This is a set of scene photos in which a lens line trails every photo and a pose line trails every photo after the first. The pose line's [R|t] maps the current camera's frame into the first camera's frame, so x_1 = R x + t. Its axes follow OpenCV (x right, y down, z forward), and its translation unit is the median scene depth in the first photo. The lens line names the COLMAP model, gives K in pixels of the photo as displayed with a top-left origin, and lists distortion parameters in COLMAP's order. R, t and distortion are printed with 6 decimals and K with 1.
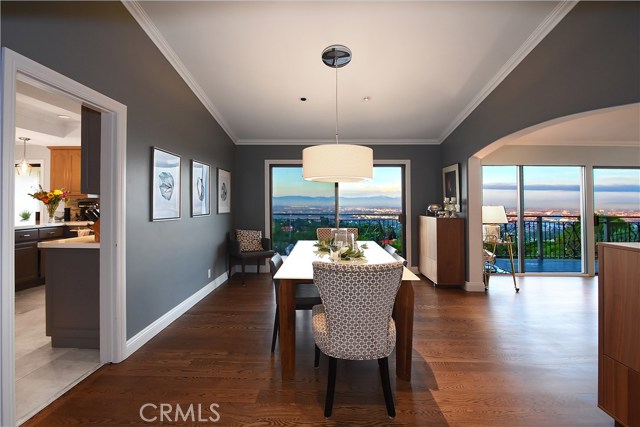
lens RADIAL K [[306.1, 0, 320.5], [0, 306.1, 207.0], [0, 0, 1]] dist [-0.000027, 0.000029]
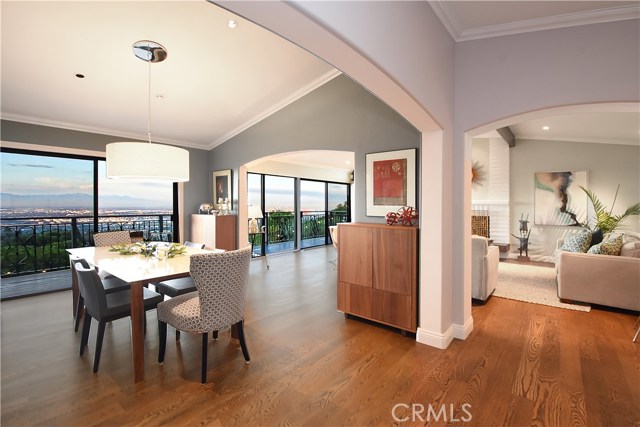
lens RADIAL K [[286.9, 0, 346.9], [0, 286.9, 215.9], [0, 0, 1]] dist [-0.000677, -0.000276]
pose [[0.581882, -0.032857, 0.812609, -0.200672], [0.007732, 0.999362, 0.034871, 0.002565], [-0.813237, -0.014008, 0.581764, -0.027492]]
